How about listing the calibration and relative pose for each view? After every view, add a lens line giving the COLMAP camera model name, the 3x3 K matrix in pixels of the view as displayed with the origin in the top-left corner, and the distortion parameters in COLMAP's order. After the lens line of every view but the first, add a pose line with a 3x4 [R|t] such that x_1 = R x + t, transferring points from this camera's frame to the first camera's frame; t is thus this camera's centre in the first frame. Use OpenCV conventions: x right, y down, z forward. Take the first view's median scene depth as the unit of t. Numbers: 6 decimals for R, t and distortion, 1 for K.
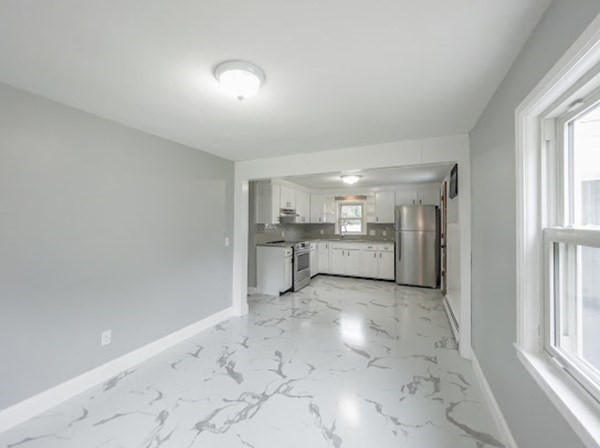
lens RADIAL K [[261.9, 0, 300.4], [0, 261.9, 214.7], [0, 0, 1]] dist [-0.002653, -0.000202]
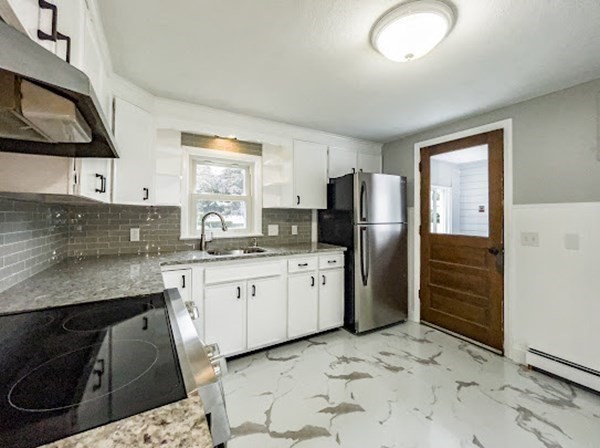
lens RADIAL K [[261.9, 0, 300.4], [0, 261.9, 214.7], [0, 0, 1]] dist [-0.002653, -0.000202]
pose [[0.560287, 0.000845, 0.828298, -0.085002], [-0.021894, 0.999665, 0.013790, 0.038711], [-0.828009, -0.025861, 0.560118, 0.773702]]
